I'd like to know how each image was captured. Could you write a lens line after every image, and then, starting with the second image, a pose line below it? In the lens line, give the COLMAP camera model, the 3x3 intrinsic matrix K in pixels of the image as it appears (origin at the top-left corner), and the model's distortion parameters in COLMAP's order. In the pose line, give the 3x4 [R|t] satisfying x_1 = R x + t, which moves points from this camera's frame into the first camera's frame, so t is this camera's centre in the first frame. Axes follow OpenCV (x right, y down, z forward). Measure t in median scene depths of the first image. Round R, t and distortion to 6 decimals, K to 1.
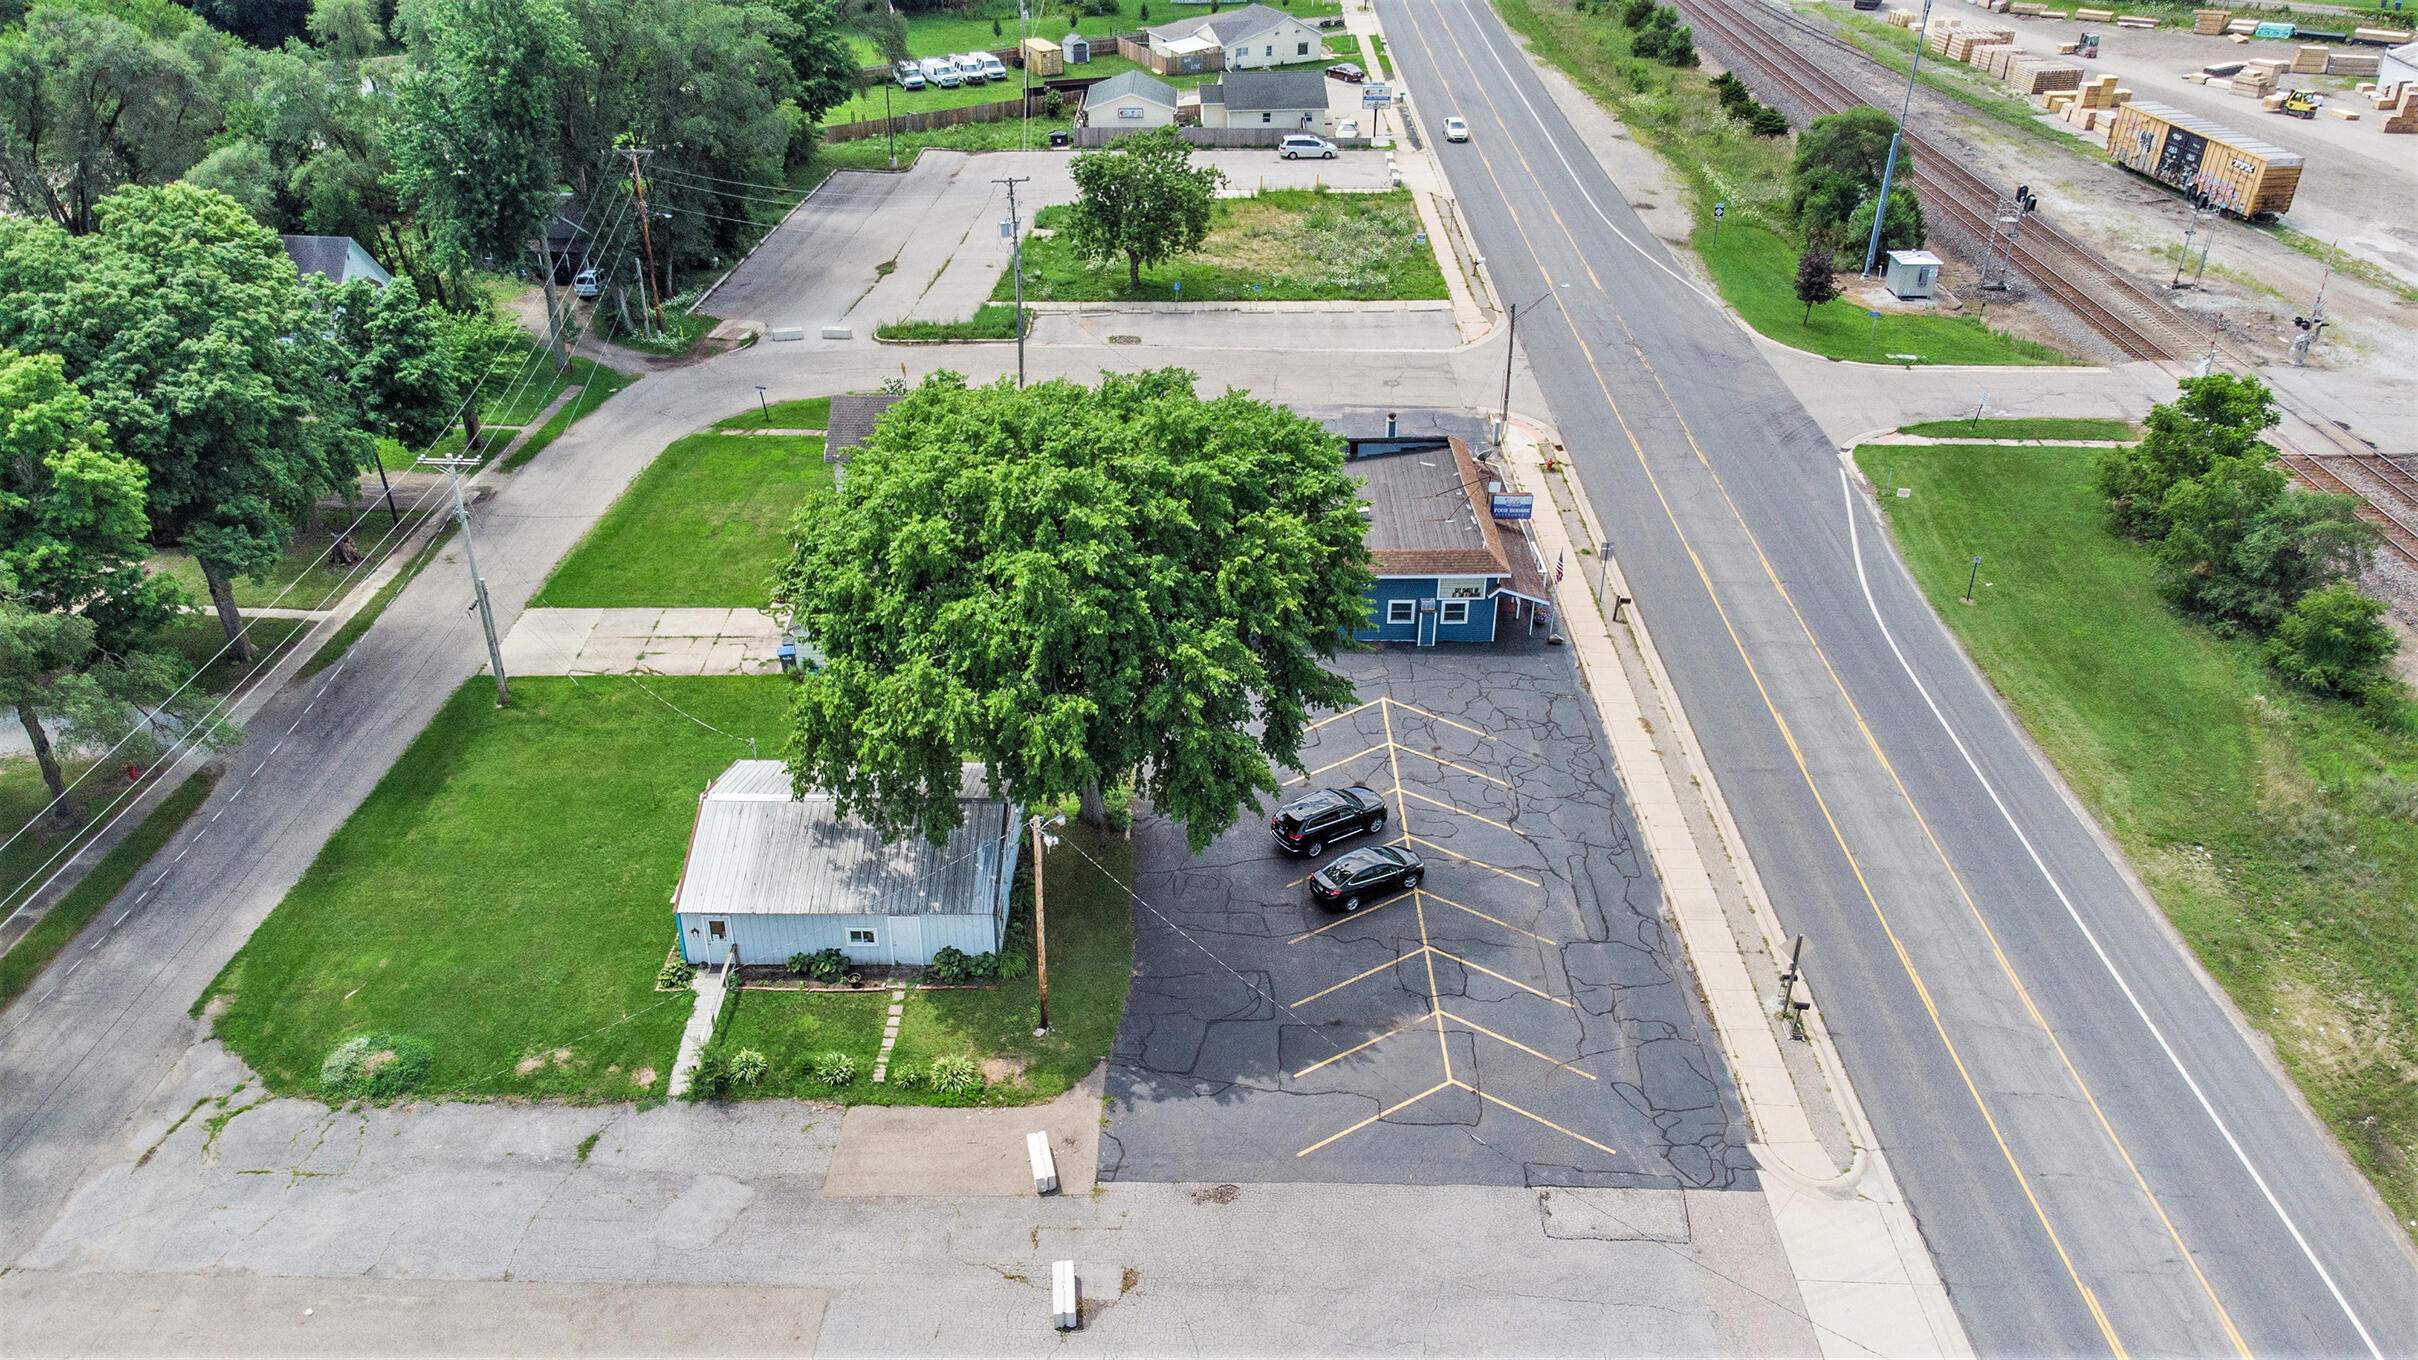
lens RADIAL K [[1806.8, 0, 1191.7], [0, 1806.8, 681.9], [0, 0, 1]] dist [0.026458, 0.033742]
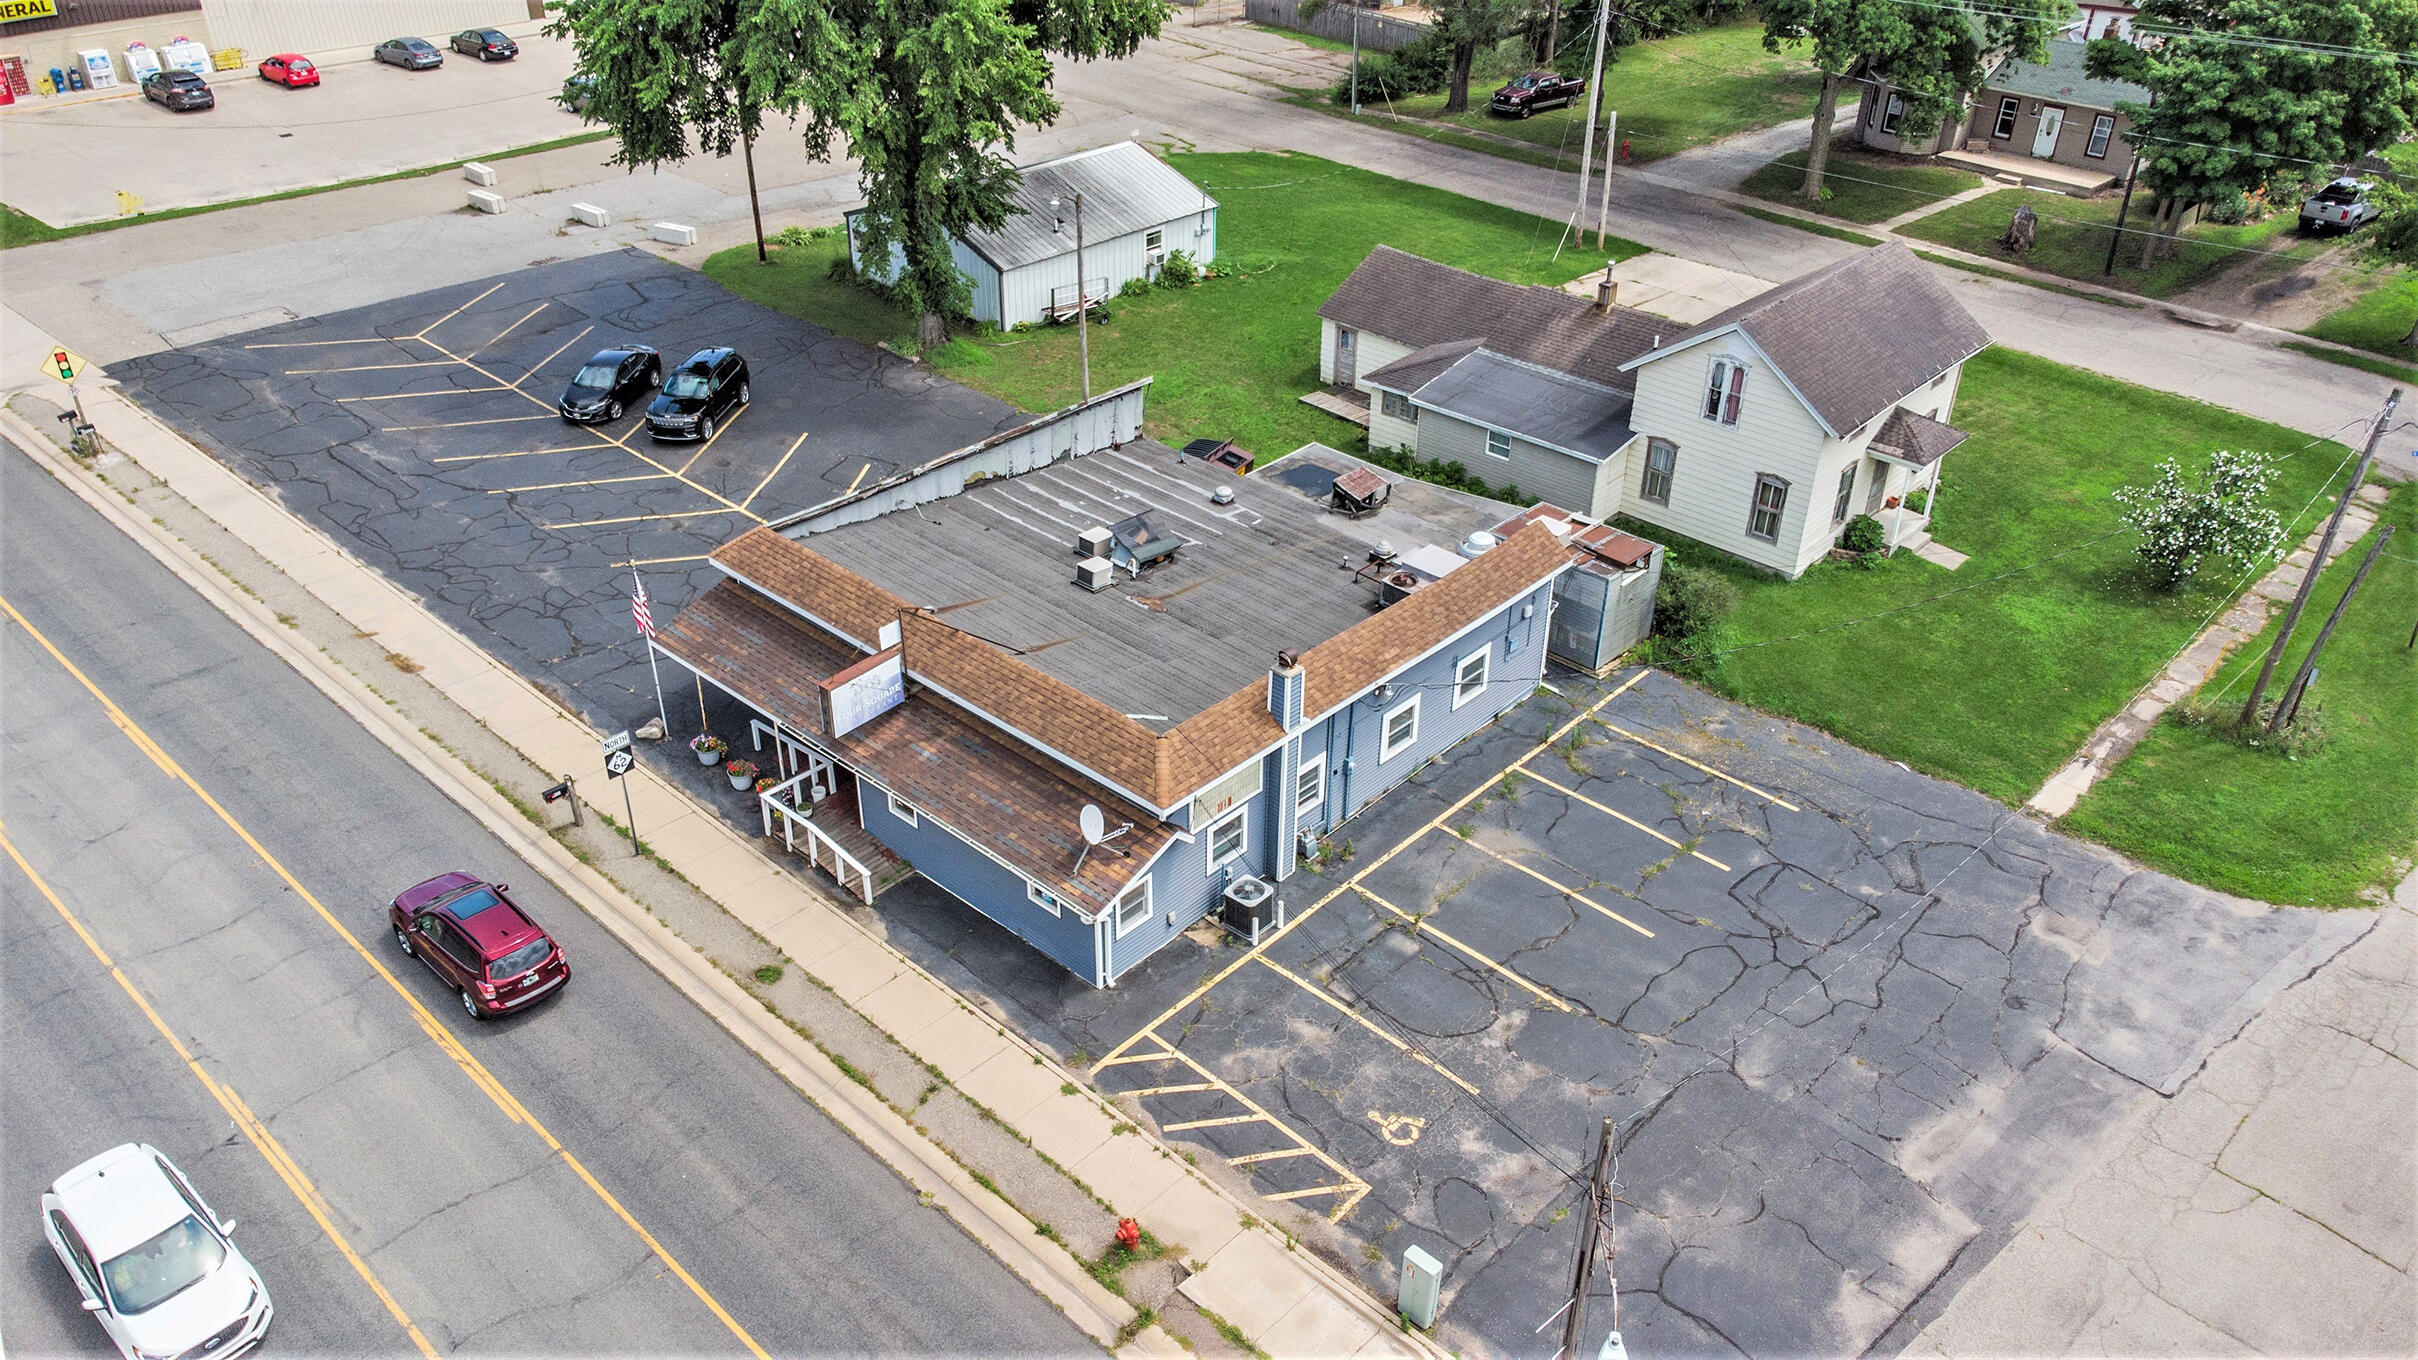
lens RADIAL K [[1806.8, 0, 1187.9], [0, 1806.8, 684.2], [0, 0, 1]] dist [0.026458, 0.033742]
pose [[-0.694083, 0.375550, -0.614174, 0.389950], [-0.369582, 0.546246, 0.751681, -0.454877], [0.617785, 0.748717, -0.240344, 1.155441]]
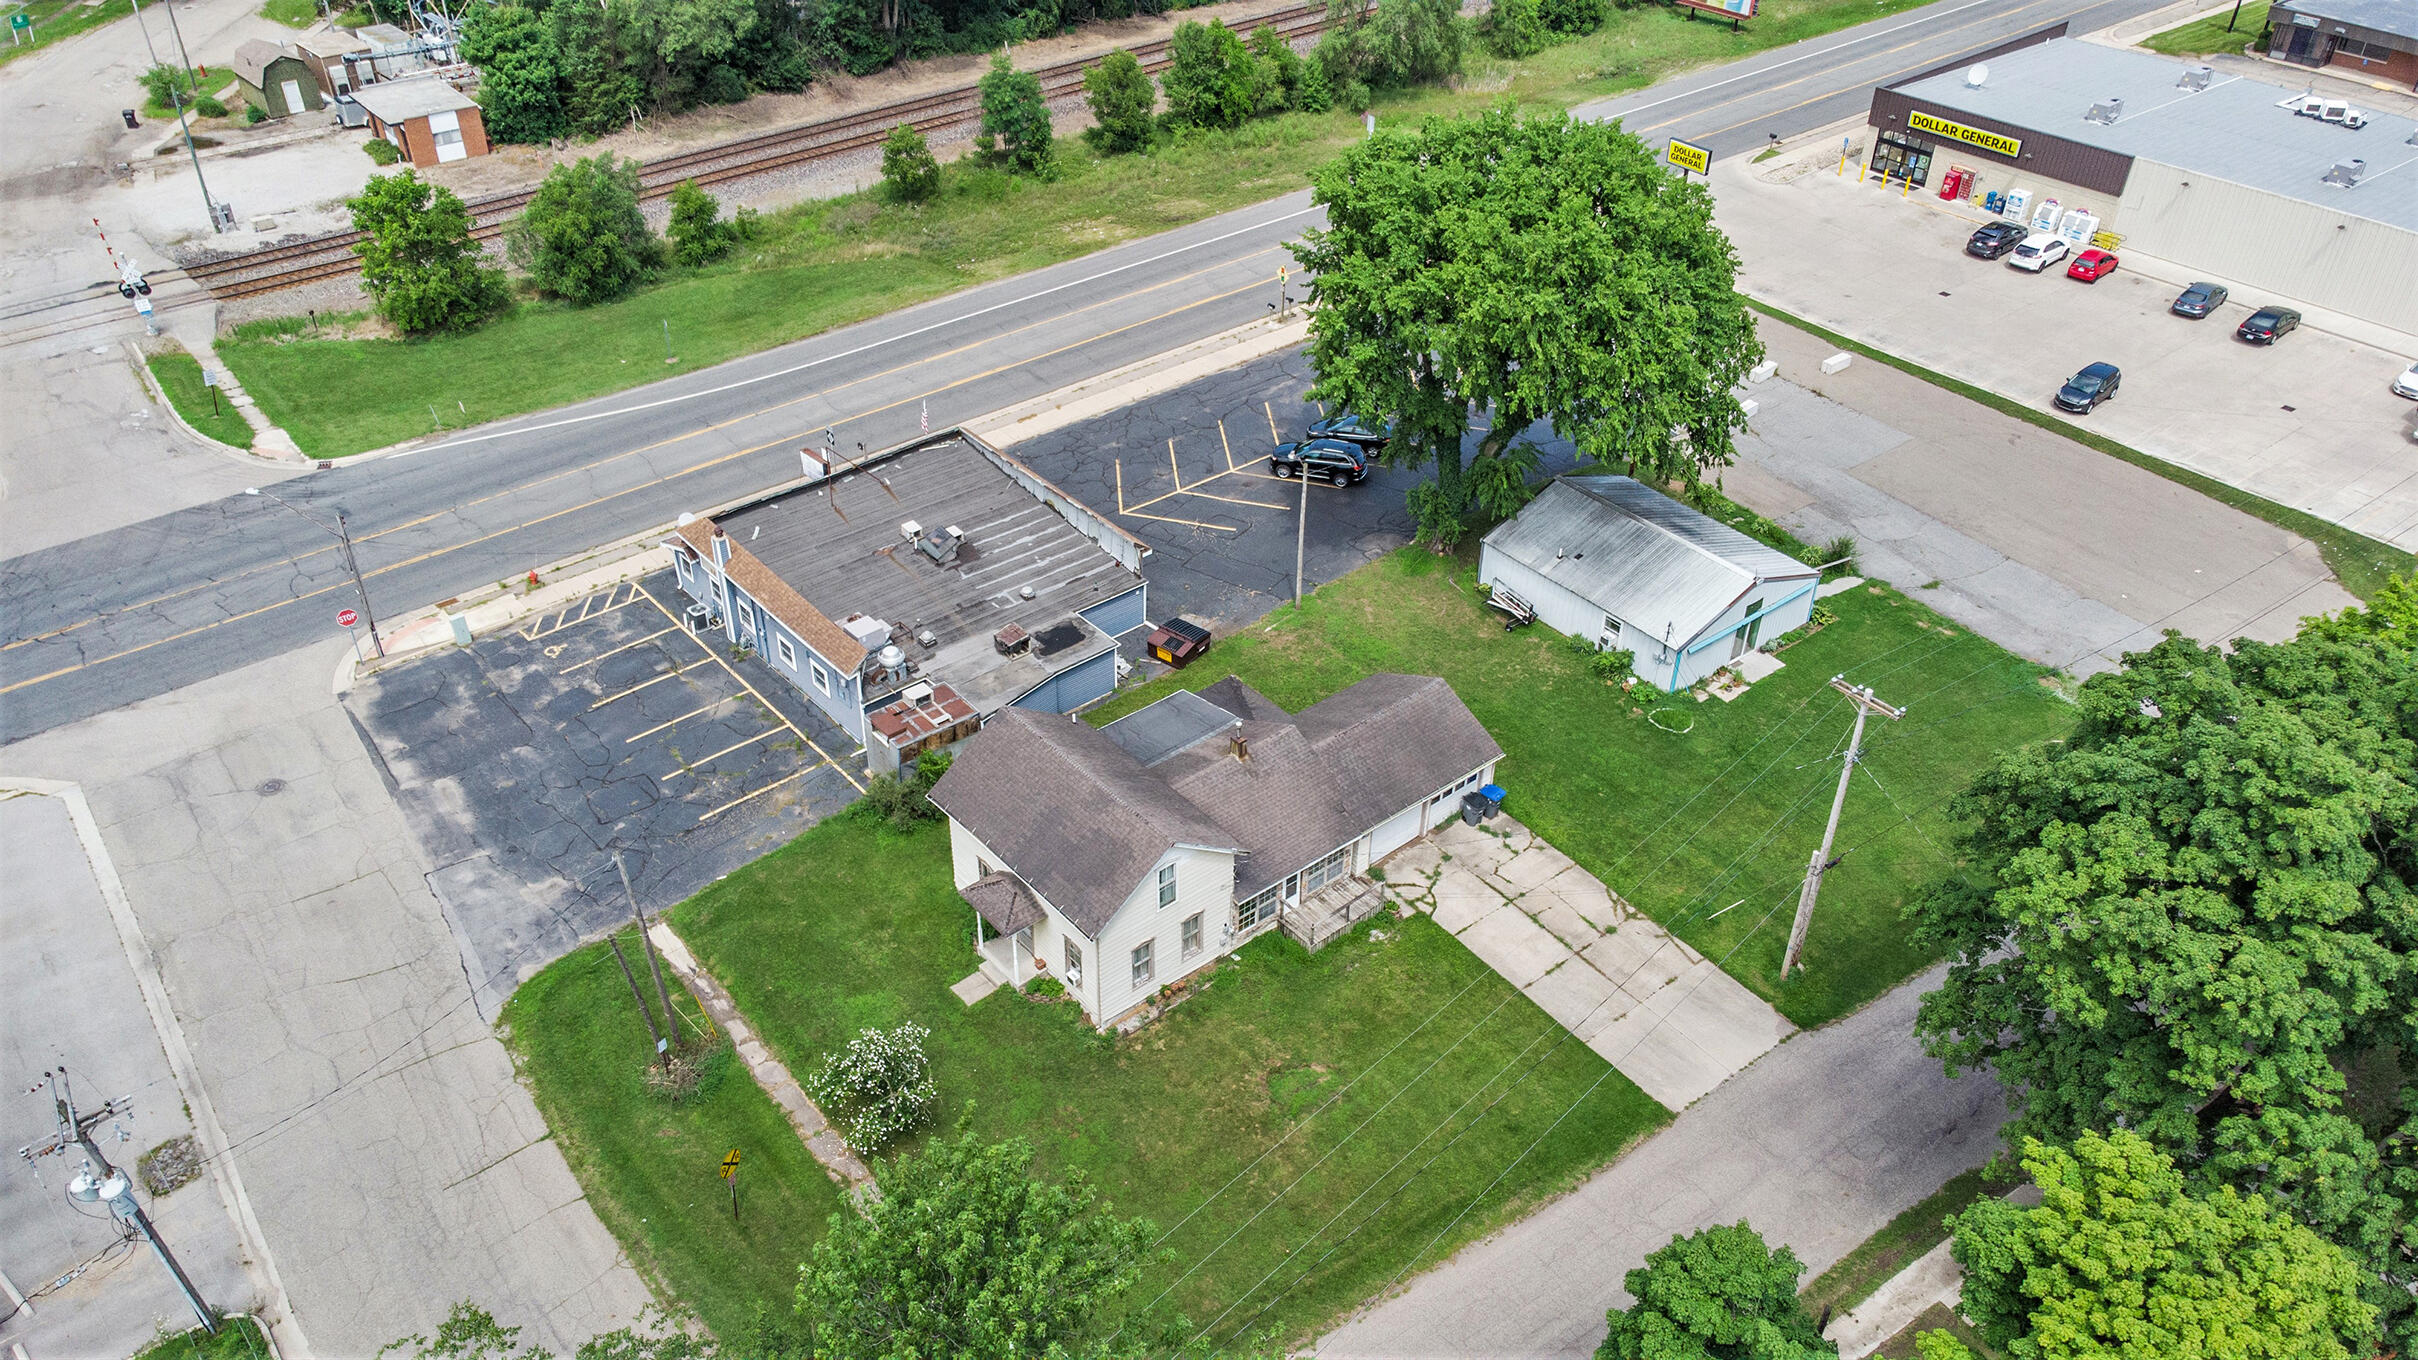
lens RADIAL K [[1806.8, 0, 1189.1], [0, 1806.8, 689.0], [0, 0, 1]] dist [0.026458, 0.033742]
pose [[-0.633044, -0.459407, 0.623058, -0.591820], [0.386069, 0.510261, 0.768494, -0.693362], [-0.670974, 0.727034, -0.145655, 1.095459]]
